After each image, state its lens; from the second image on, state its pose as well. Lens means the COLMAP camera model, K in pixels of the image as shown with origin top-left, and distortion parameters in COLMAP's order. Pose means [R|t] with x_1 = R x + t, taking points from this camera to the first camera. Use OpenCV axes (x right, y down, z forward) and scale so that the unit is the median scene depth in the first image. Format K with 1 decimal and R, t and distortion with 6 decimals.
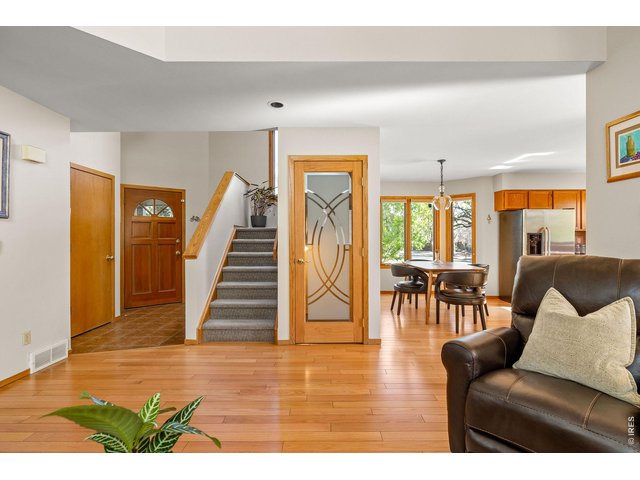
lens RADIAL K [[316.6, 0, 319.0], [0, 316.6, 238.7], [0, 0, 1]] dist [0.011534, -0.000359]
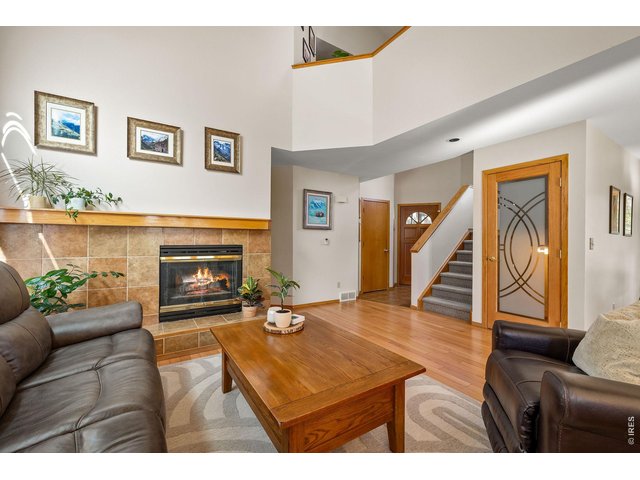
lens RADIAL K [[272.7, 0, 319.7], [0, 272.7, 240.3], [0, 0, 1]] dist [0.003415, 0.000013]
pose [[0.542486, 0.008591, -0.840021, 0.441489], [-0.005118, 0.999963, 0.006921, -0.002223], [0.840049, 0.000545, 0.542510, -0.084707]]
